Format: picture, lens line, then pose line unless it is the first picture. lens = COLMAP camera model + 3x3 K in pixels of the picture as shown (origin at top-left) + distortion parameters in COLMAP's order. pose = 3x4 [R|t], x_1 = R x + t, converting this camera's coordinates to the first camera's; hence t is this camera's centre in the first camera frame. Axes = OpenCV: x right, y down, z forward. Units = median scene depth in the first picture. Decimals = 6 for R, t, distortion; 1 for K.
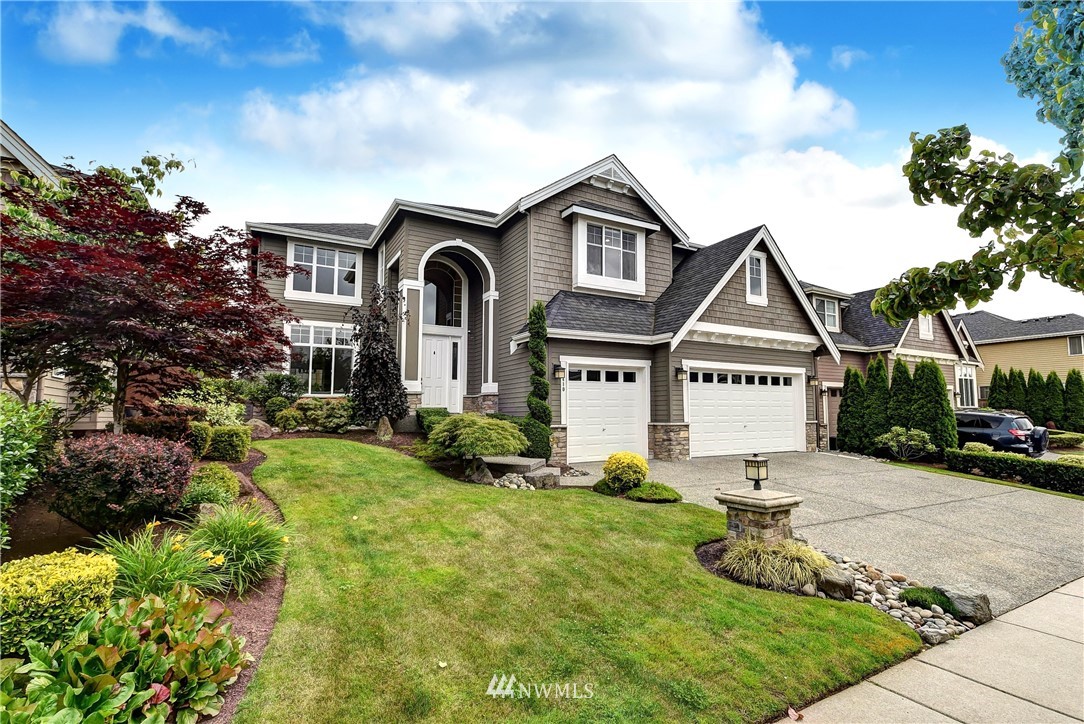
lens RADIAL K [[477.2, 0, 542.0], [0, 477.2, 364.2], [0, 0, 1]] dist [0.006343, -0.003802]
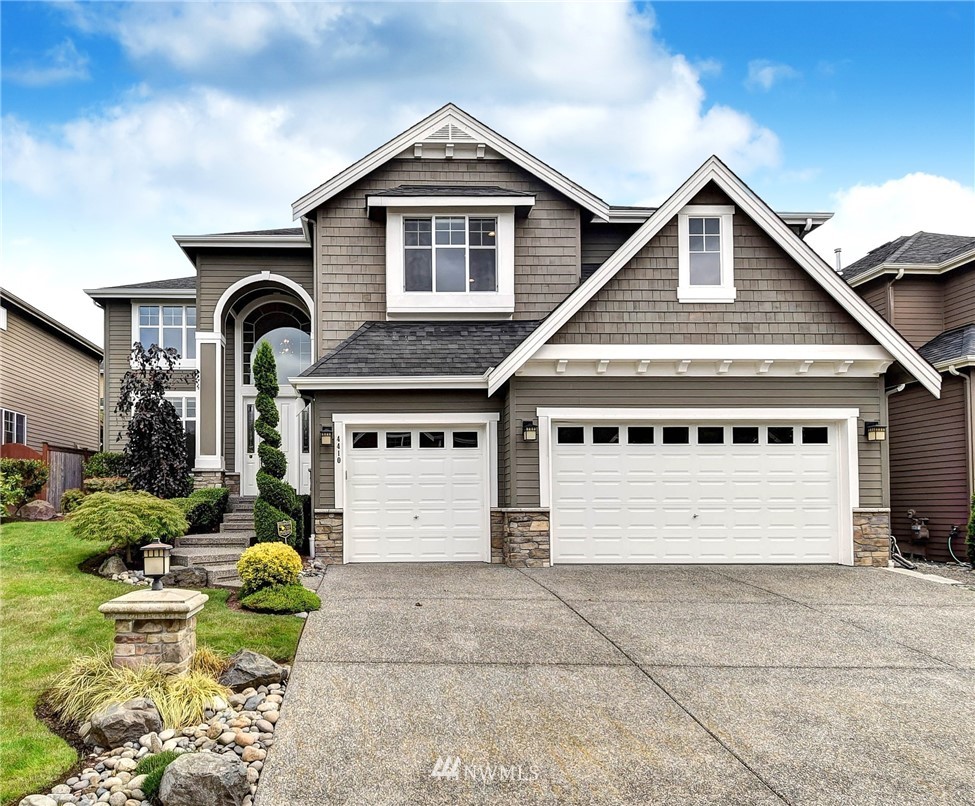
lens RADIAL K [[681.5, 0, 485.8], [0, 681.5, 470.5], [0, 0, 1]] dist [-0.001053, 0.004557]
pose [[0.884779, -0.023441, -0.465421, 0.643911], [0.046340, 0.998210, 0.037819, 0.035000], [0.463701, -0.055030, 0.884281, 0.169518]]
